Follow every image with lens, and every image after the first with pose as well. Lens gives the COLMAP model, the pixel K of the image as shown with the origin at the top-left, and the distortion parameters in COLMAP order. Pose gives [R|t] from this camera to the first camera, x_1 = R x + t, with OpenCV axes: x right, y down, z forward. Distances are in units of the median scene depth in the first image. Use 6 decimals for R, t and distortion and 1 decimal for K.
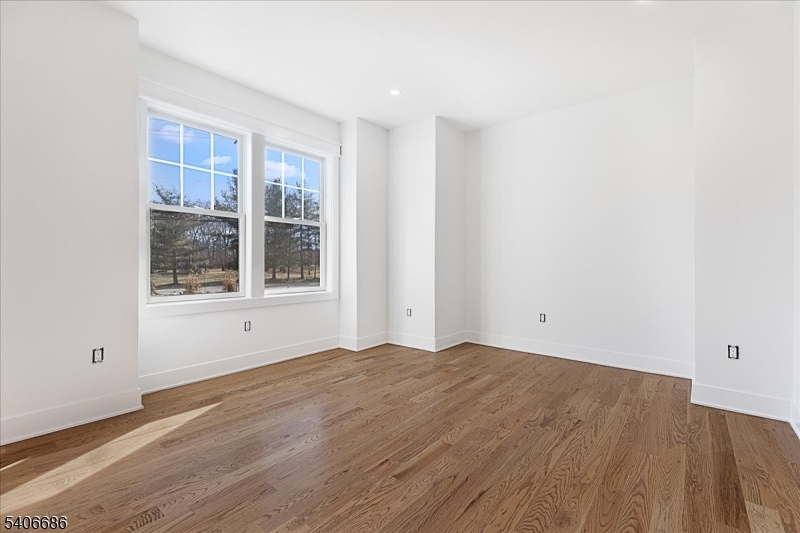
lens RADIAL K [[359.1, 0, 404.4], [0, 359.1, 261.8], [0, 0, 1]] dist [0.003658, 0.000436]
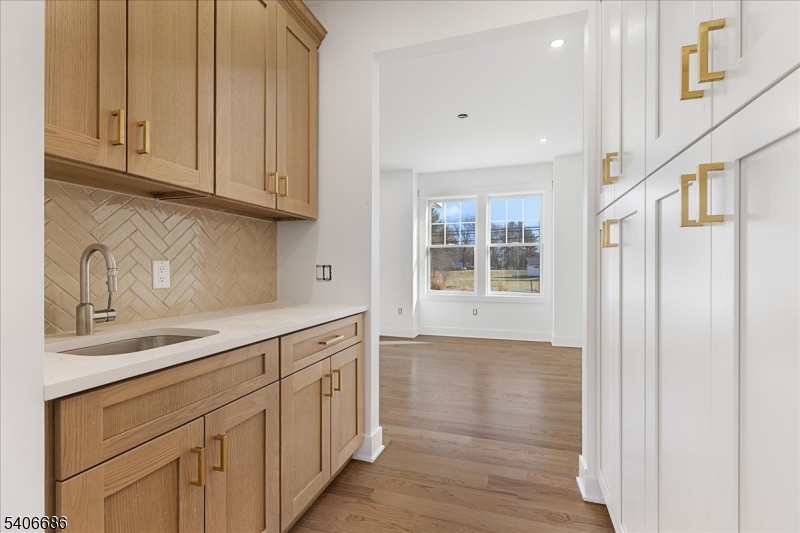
lens RADIAL K [[360.4, 0, 400.0], [0, 360.4, 266.5], [0, 0, 1]] dist [0.001582, 0.000142]
pose [[0.351392, -0.008776, -0.936187, 1.875102], [0.003253, 0.999961, -0.008153, -0.036106], [0.936223, -0.000180, 0.351407, 0.152699]]
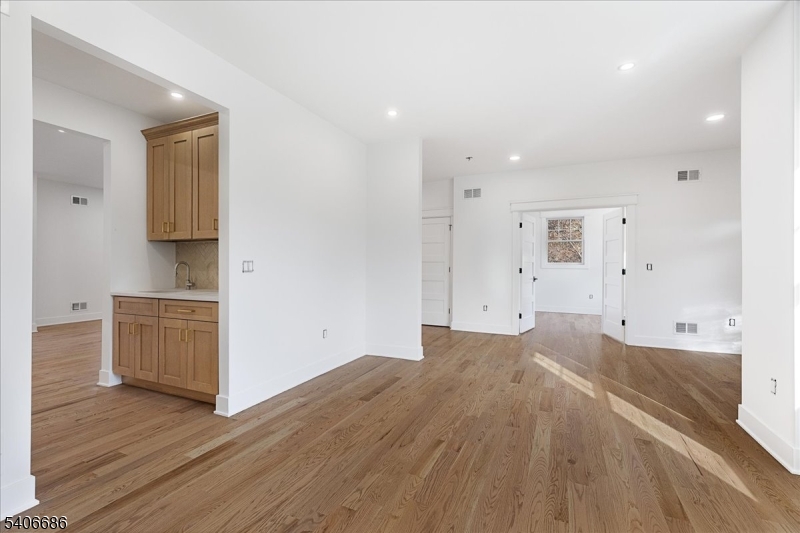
lens RADIAL K [[359.1, 0, 404.4], [0, 359.1, 261.8], [0, 0, 1]] dist [0.003658, 0.000436]
pose [[-0.967316, -0.008792, -0.253423, 0.432280], [-0.006362, 0.999926, -0.010404, -0.068156], [0.253495, -0.008452, -0.967300, 2.109446]]
